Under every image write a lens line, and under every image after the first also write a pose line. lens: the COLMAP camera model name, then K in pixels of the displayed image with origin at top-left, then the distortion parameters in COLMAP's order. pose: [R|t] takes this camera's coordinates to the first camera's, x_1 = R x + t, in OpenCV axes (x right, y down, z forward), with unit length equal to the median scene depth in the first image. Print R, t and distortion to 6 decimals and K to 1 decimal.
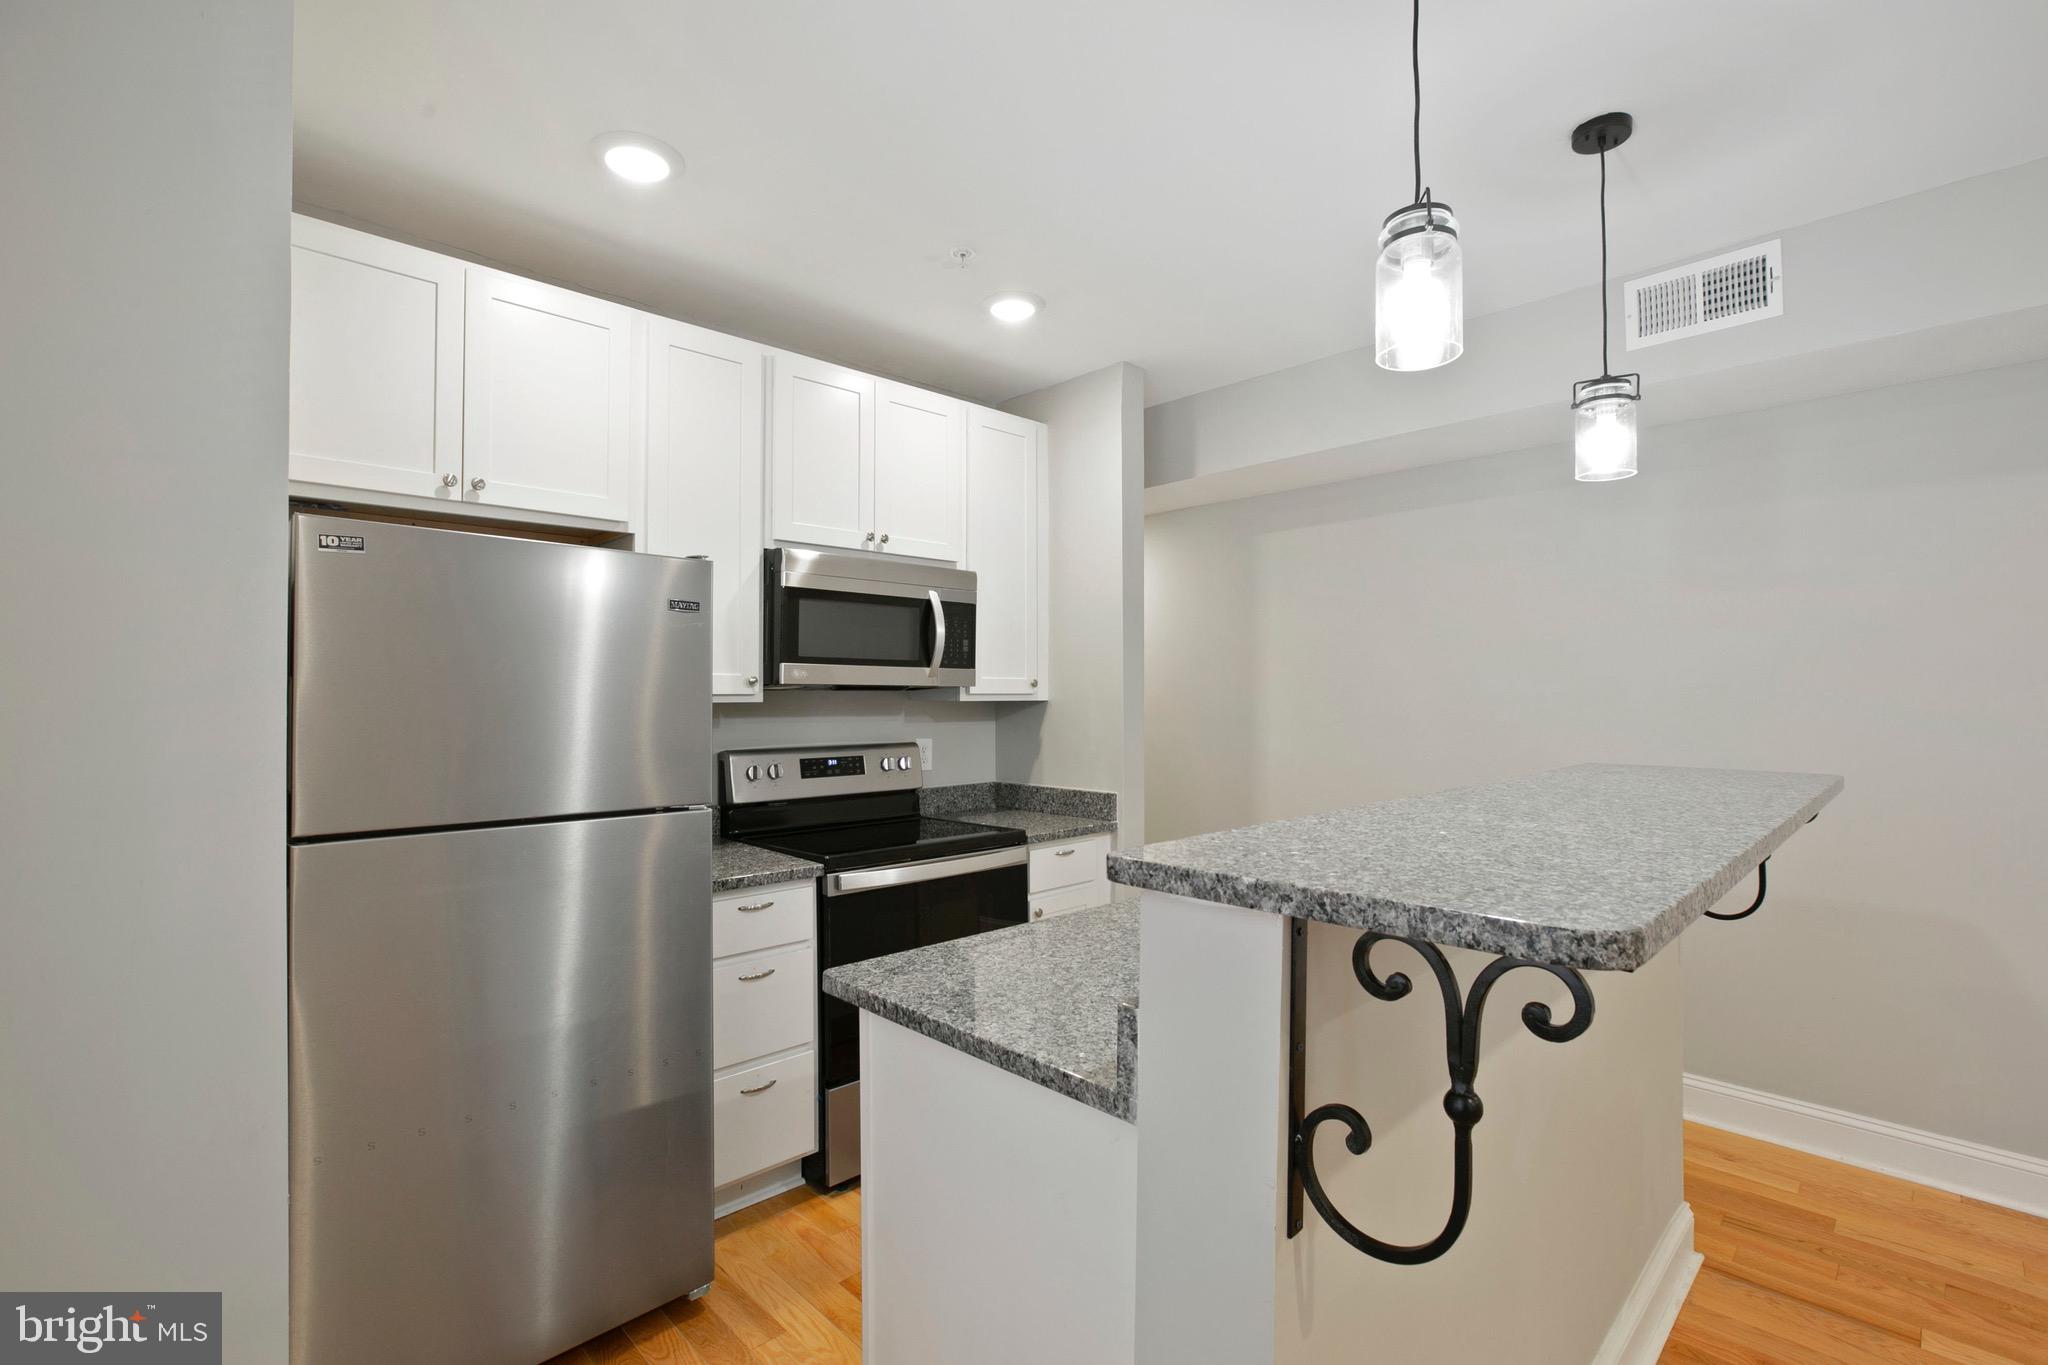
lens RADIAL K [[927.4, 0, 1021.3], [0, 927.4, 690.0], [0, 0, 1]] dist [-0.031745, 0.013330]
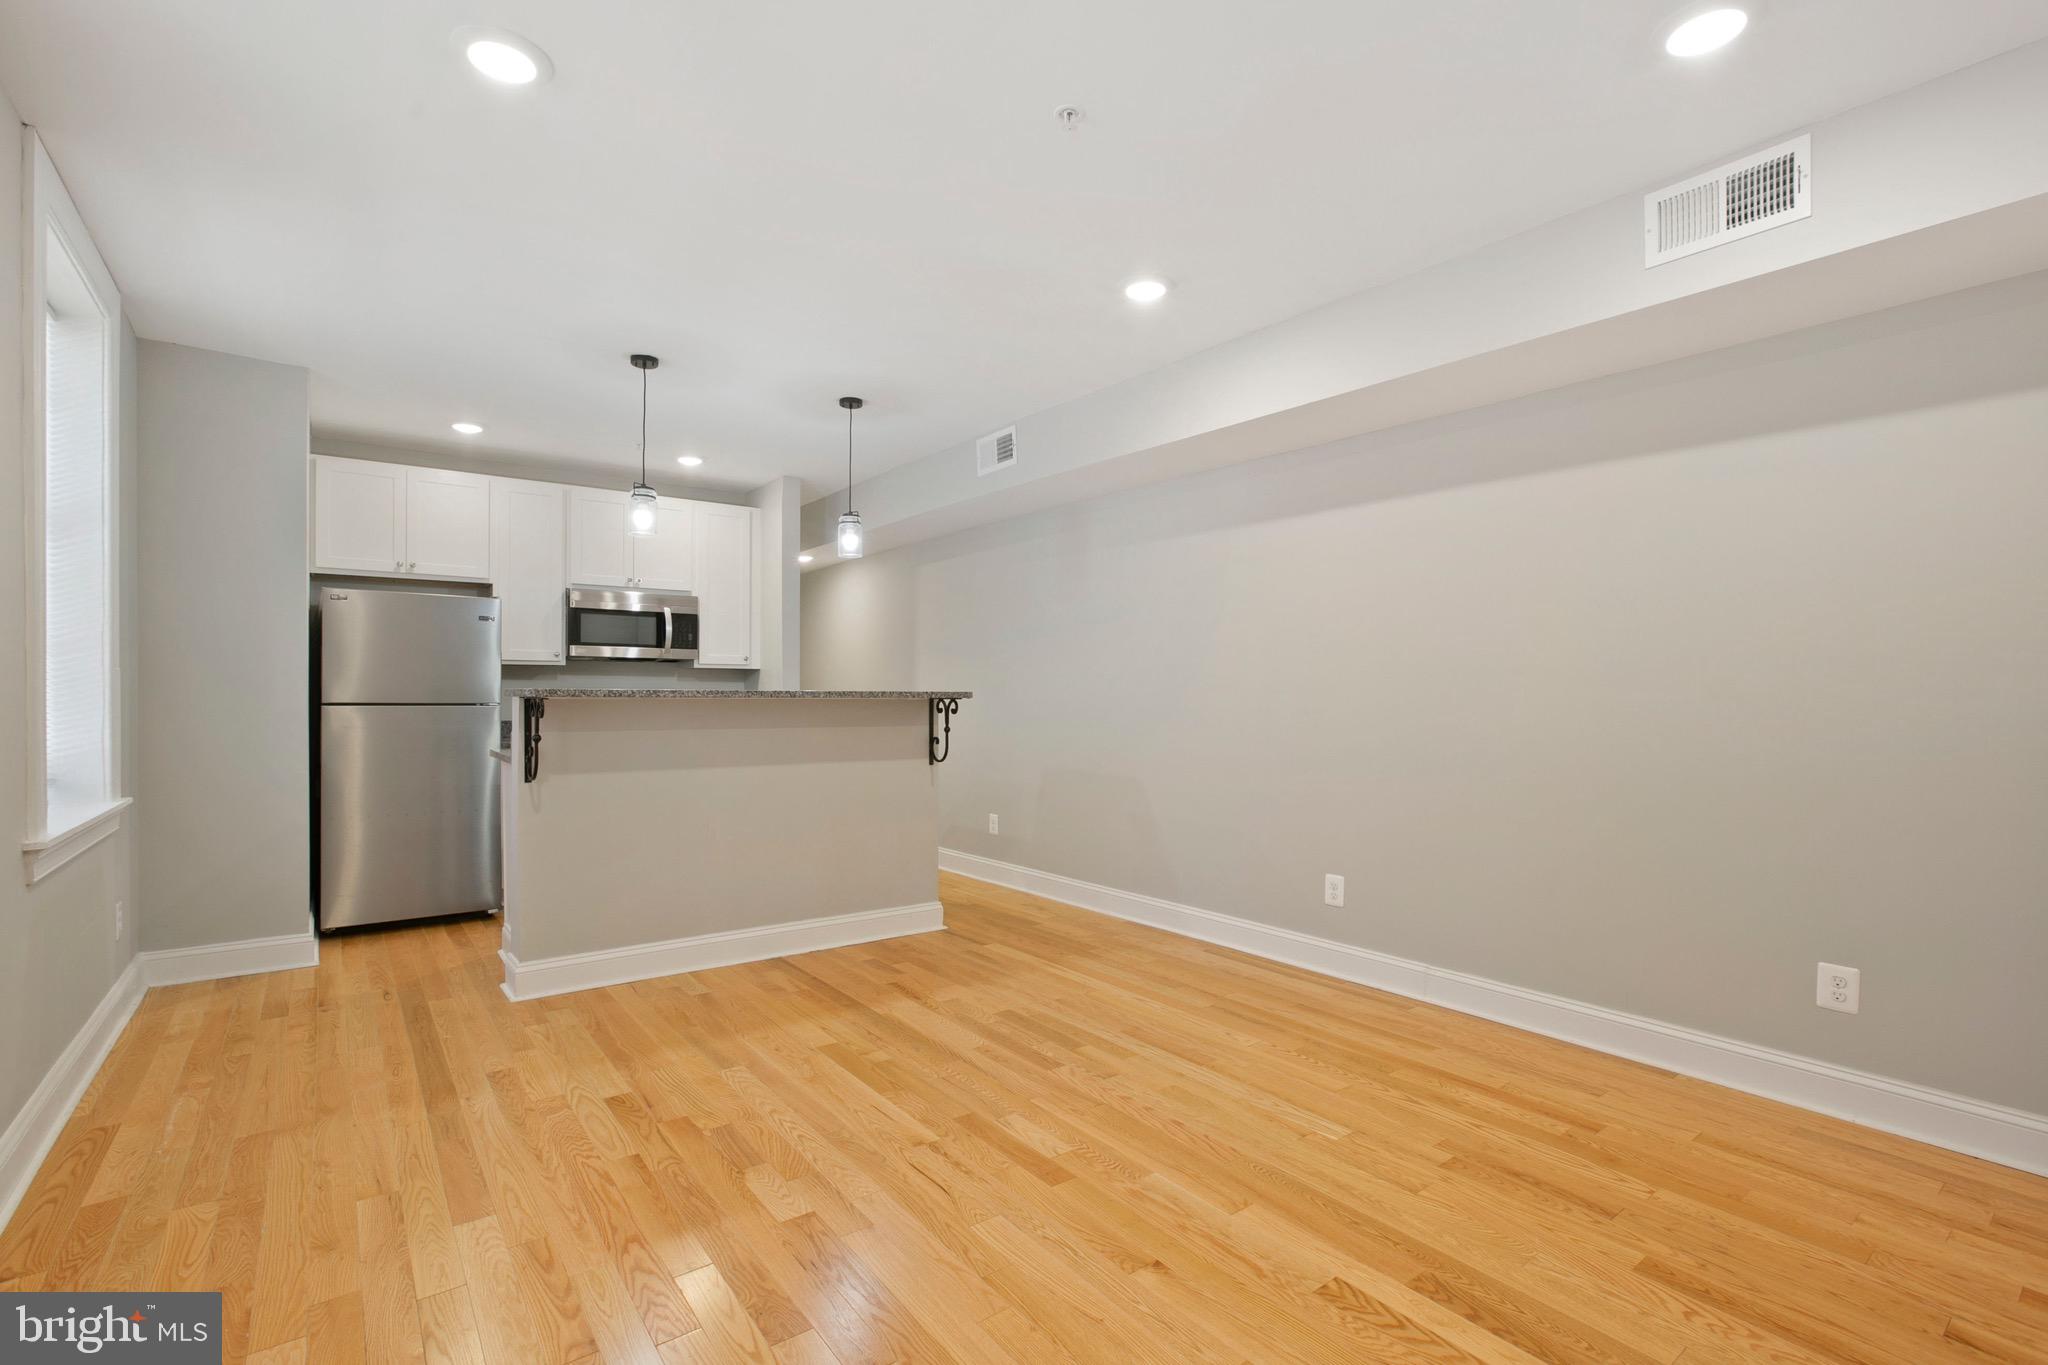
lens RADIAL K [[927.4, 0, 1021.3], [0, 927.4, 690.0], [0, 0, 1]] dist [-0.031745, 0.013330]
pose [[0.992790, 0.000633, -0.119867, 0.932488], [-0.000921, 0.999997, -0.002345, 0.070341], [0.119865, 0.002439, 0.992787, -0.849158]]
